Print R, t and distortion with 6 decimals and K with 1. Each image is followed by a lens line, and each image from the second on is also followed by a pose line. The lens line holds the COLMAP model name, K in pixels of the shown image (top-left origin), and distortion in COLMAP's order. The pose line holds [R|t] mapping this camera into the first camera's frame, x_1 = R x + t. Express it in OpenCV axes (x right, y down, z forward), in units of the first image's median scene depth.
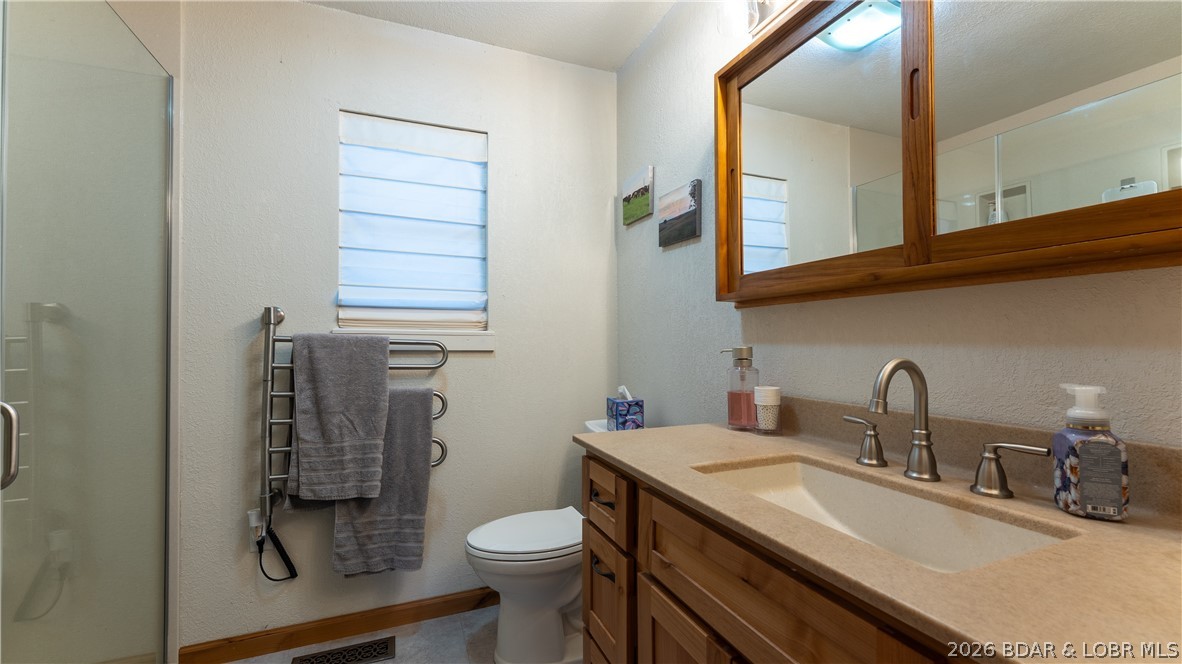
lens RADIAL K [[482.4, 0, 596.4], [0, 482.4, 337.0], [0, 0, 1]] dist [-0.001816, 0.000281]
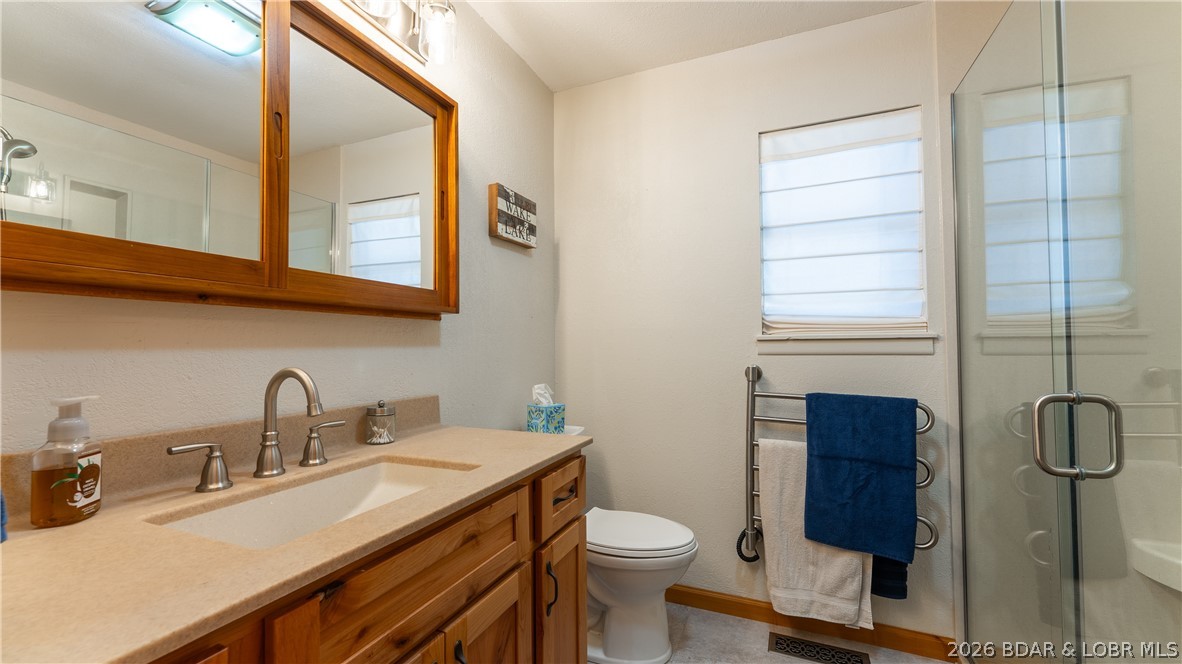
lens RADIAL K [[482.4, 0, 591.7], [0, 482.4, 332.0], [0, 0, 1]] dist [-0.001816, 0.000281]
pose [[-0.699001, 0.022165, 0.714777, -0.652958], [-0.007604, 0.999233, -0.038422, -0.000948], [-0.715081, -0.032292, -0.698296, 1.266639]]
